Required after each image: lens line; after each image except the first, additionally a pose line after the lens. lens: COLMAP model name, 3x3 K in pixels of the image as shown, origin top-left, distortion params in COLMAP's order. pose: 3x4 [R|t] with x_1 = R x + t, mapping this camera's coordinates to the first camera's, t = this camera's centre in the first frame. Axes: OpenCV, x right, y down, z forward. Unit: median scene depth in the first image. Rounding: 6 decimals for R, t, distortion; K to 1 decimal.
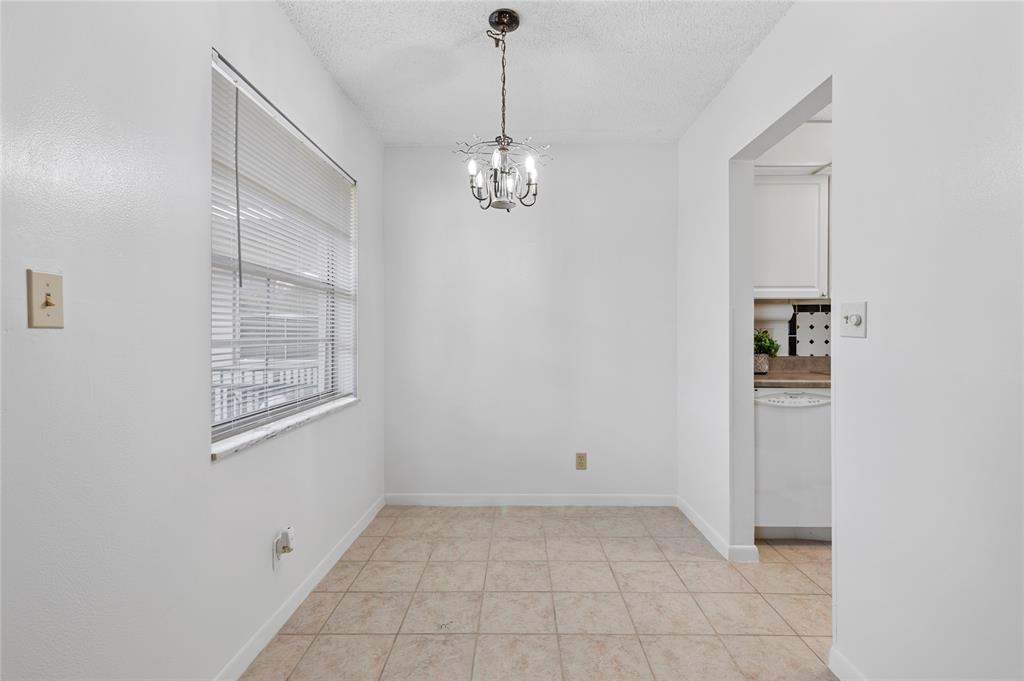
lens RADIAL K [[489.5, 0, 515.9], [0, 489.5, 332.6], [0, 0, 1]] dist [0.019098, -0.006902]
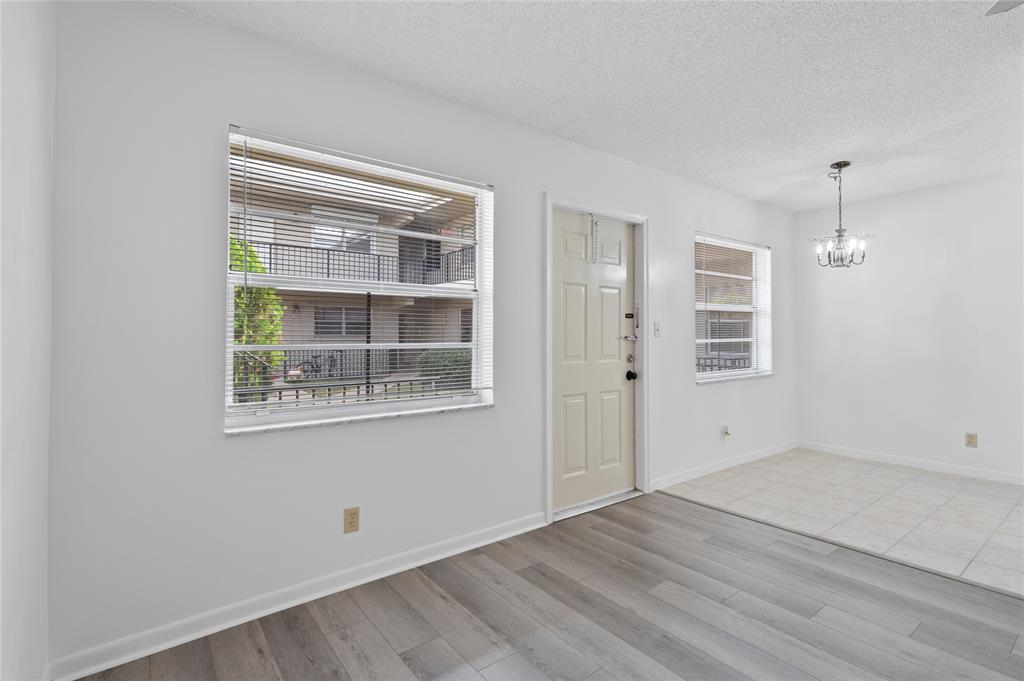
lens RADIAL K [[489.5, 0, 517.6], [0, 489.5, 330.1], [0, 0, 1]] dist [0.019098, -0.006902]
pose [[0.624010, -0.010310, -0.781349, 0.476426], [0.009872, 0.999937, -0.005310, -0.019270], [0.781354, -0.004400, 0.624072, -0.784529]]
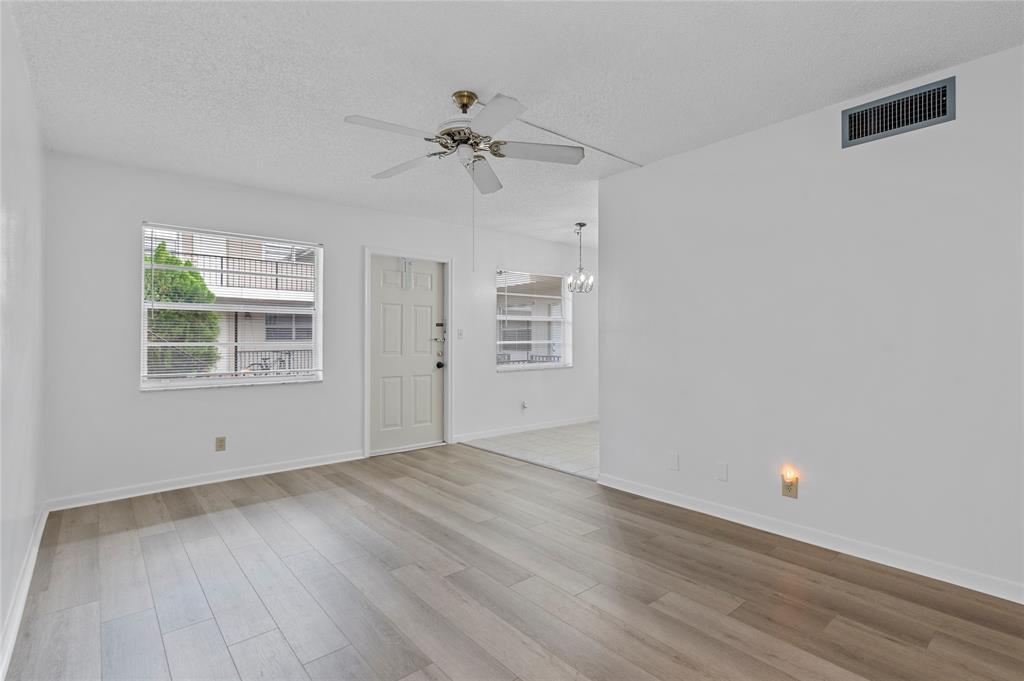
lens RADIAL K [[489.5, 0, 516.7], [0, 489.5, 338.6], [0, 0, 1]] dist [0.019098, -0.006902]
pose [[0.658205, -0.004305, -0.752826, 1.309127], [0.009129, 0.999956, 0.002264, -0.009154], [0.752783, -0.008363, 0.658216, -0.780643]]
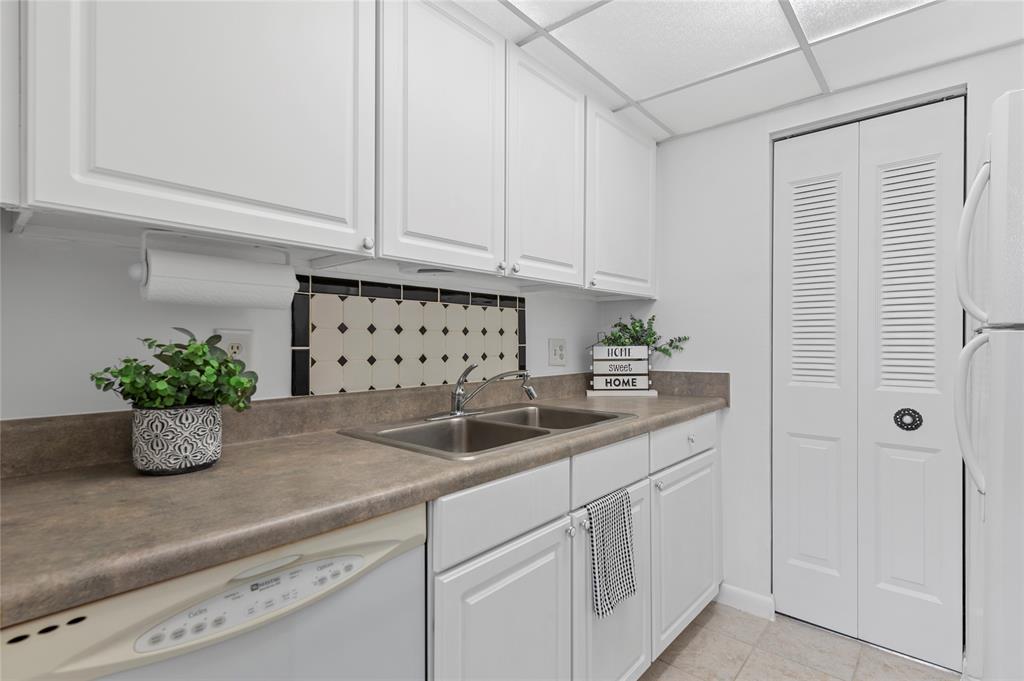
lens RADIAL K [[489.5, 0, 520.8], [0, 489.5, 342.3], [0, 0, 1]] dist [0.019098, -0.006902]
pose [[0.649121, -0.001338, 0.760684, 0.437106], [-0.004666, 0.999973, 0.005741, -0.002220], [-0.760671, -0.007276, 0.649097, 0.699566]]
